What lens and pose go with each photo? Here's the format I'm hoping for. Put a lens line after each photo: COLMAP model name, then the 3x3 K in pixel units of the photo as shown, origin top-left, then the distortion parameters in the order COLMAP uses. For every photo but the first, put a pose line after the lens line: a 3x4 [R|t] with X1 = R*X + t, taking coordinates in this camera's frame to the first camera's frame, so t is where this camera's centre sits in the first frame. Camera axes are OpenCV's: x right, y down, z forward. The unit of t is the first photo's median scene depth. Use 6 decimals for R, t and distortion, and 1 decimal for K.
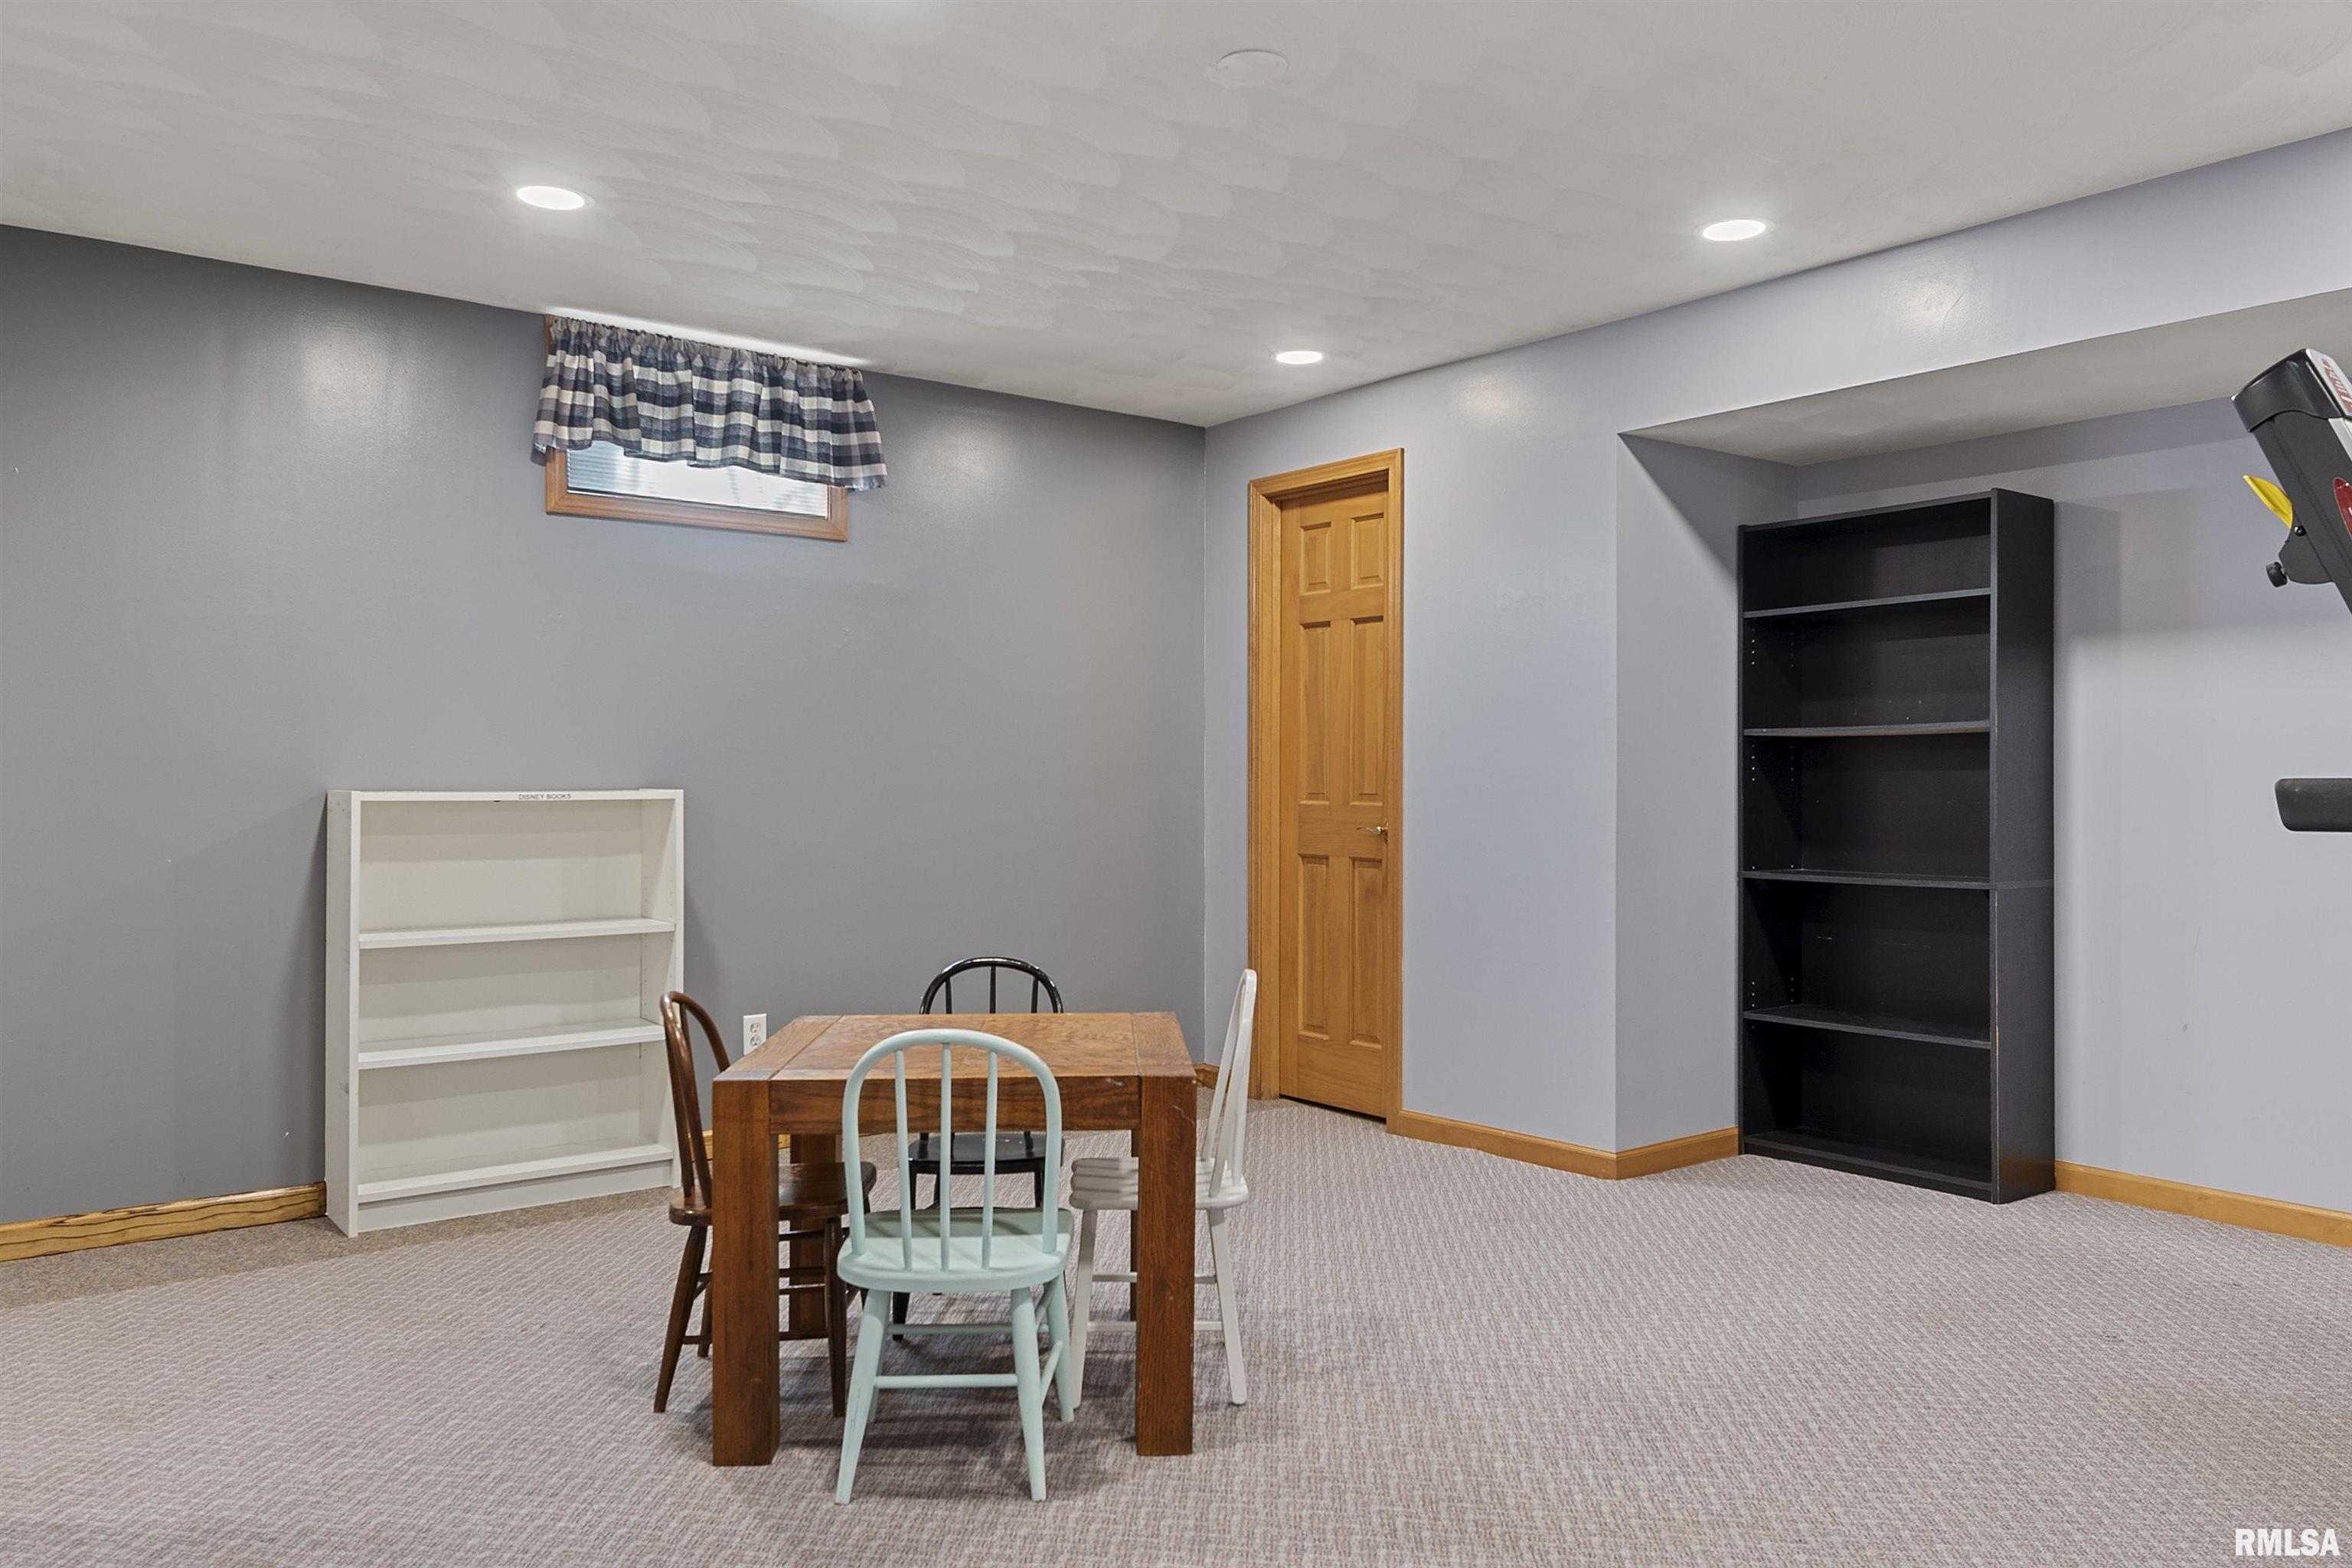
lens RADIAL K [[1702.9, 0, 1184.3], [0, 1702.9, 759.3], [0, 0, 1]] dist [0.047016, -0.045939]
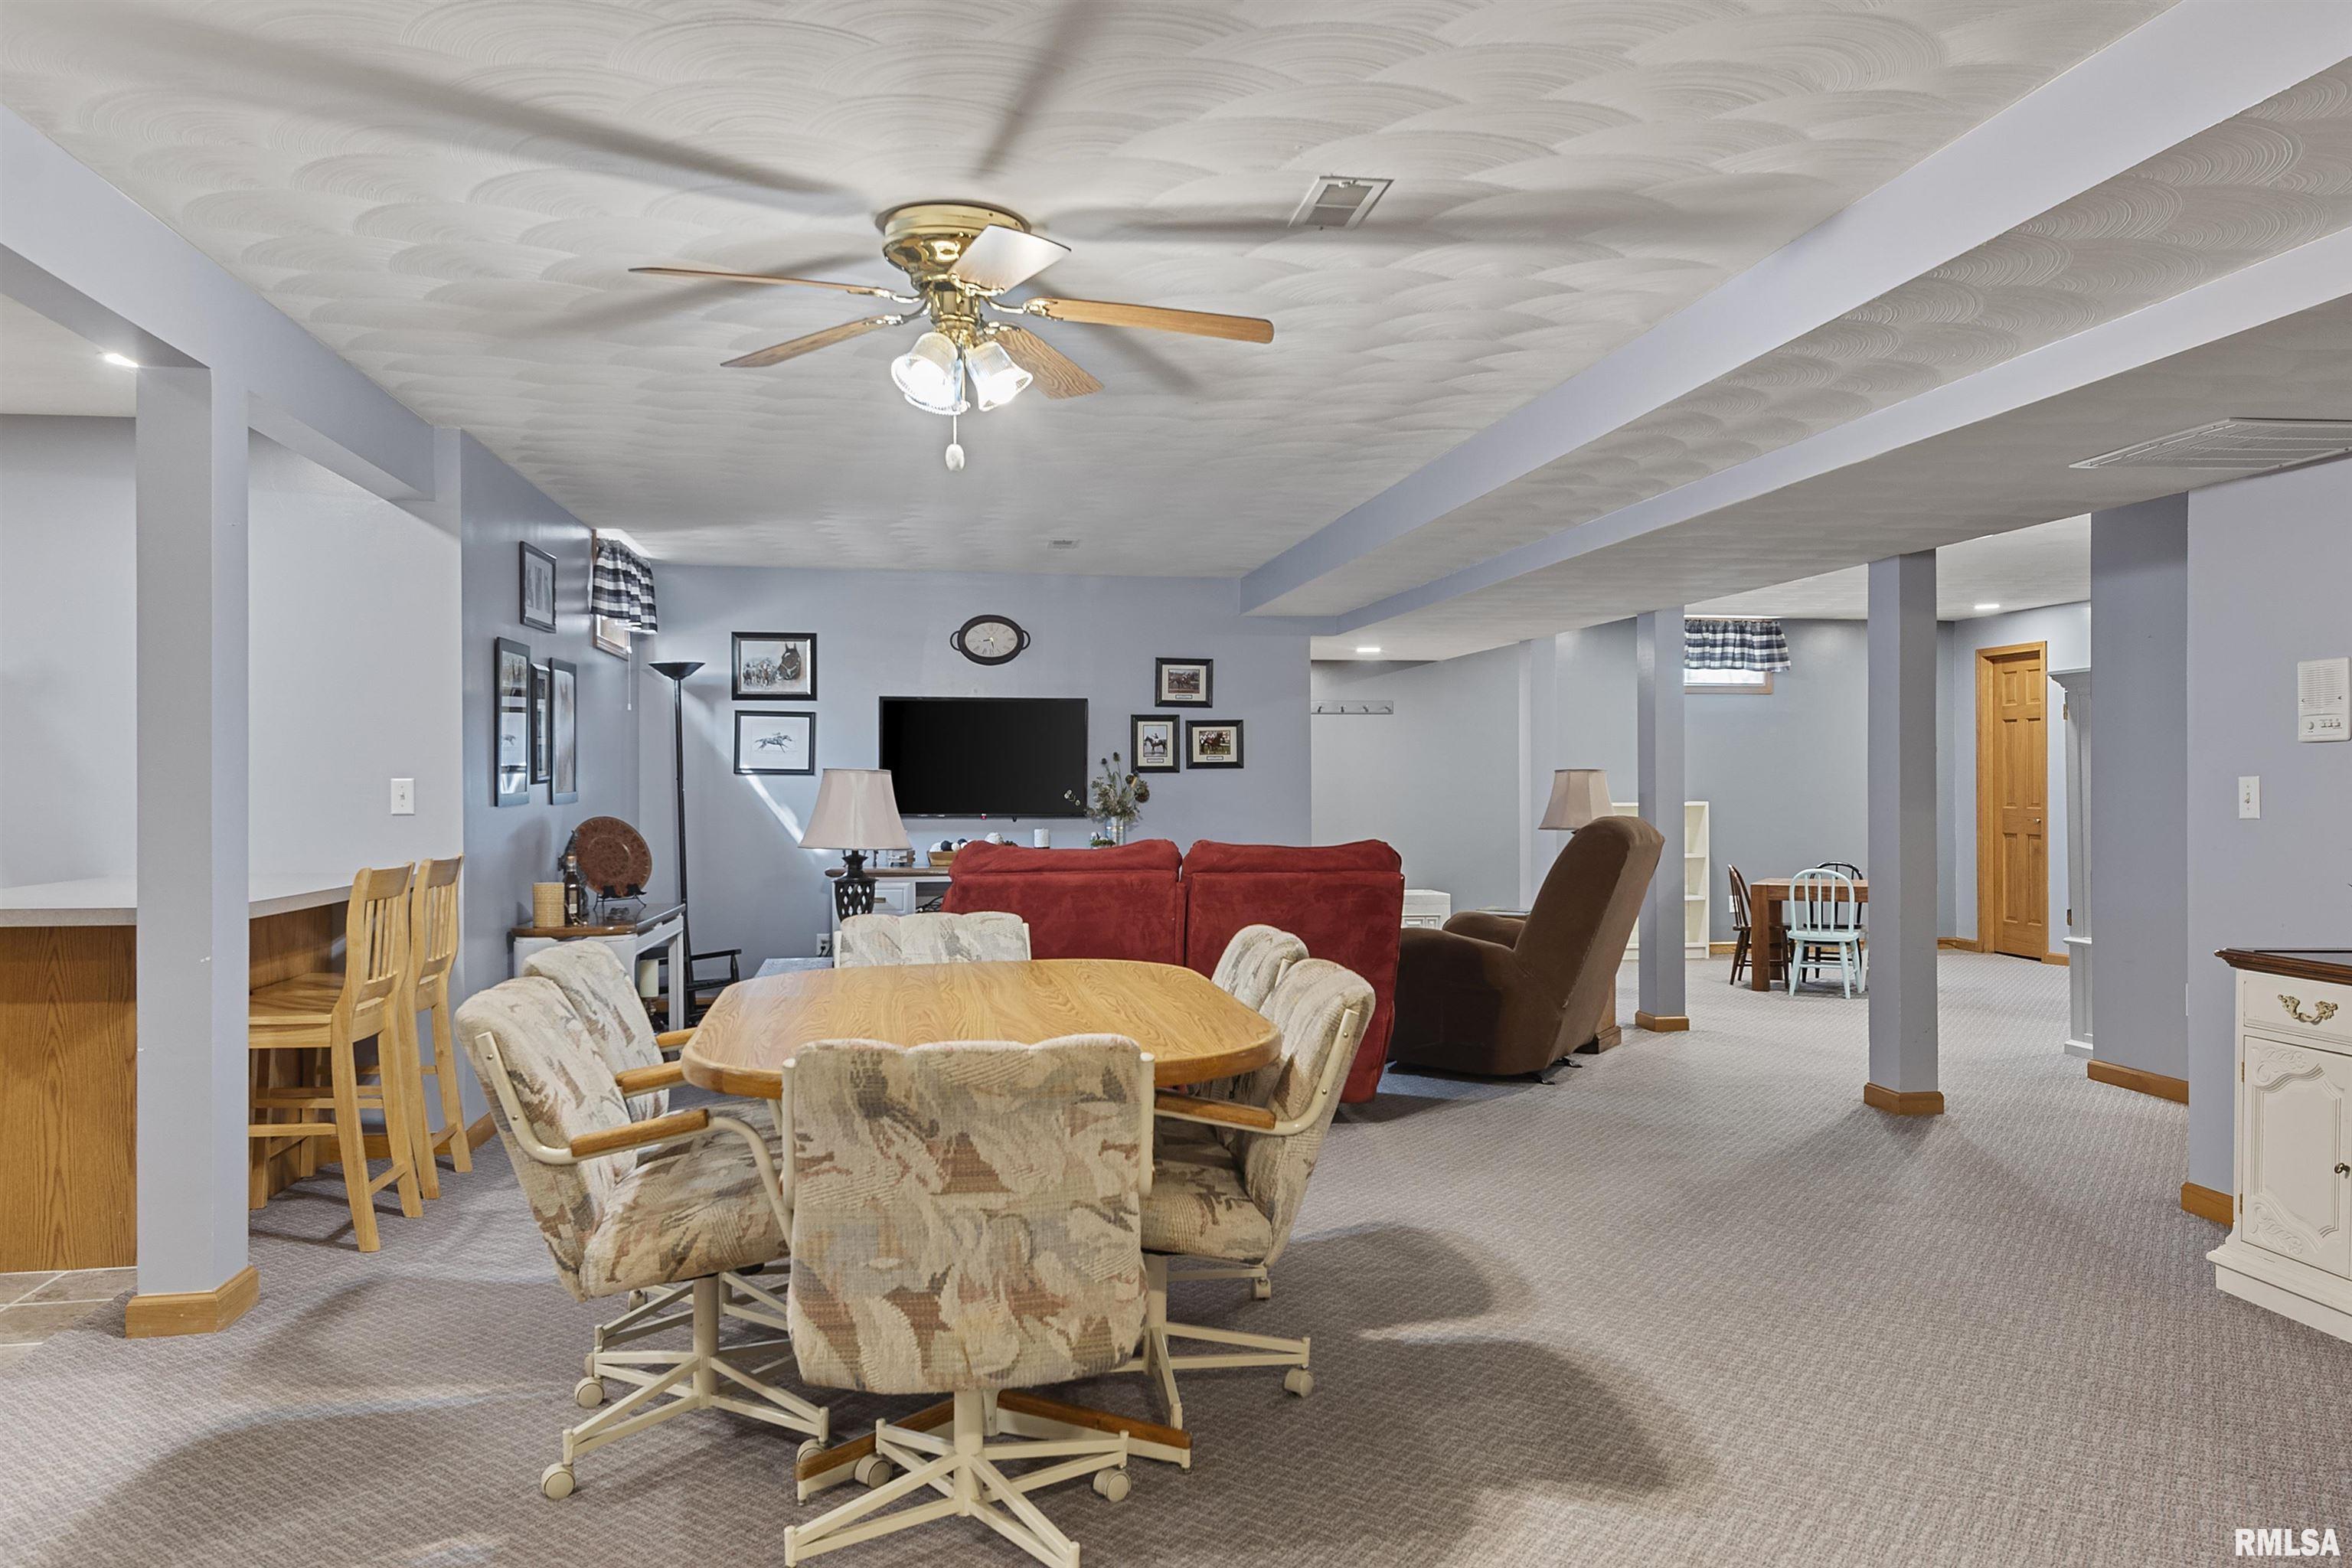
lens RADIAL K [[1678.7, 0, 1185.4], [0, 1678.7, 783.4], [0, 0, 1]] dist [0.044732, -0.053726]
pose [[0.879483, -0.003240, -0.475920, 0.193772], [0.009780, 0.999889, 0.011267, -0.040586], [0.475831, -0.014564, 0.879416, -1.416128]]
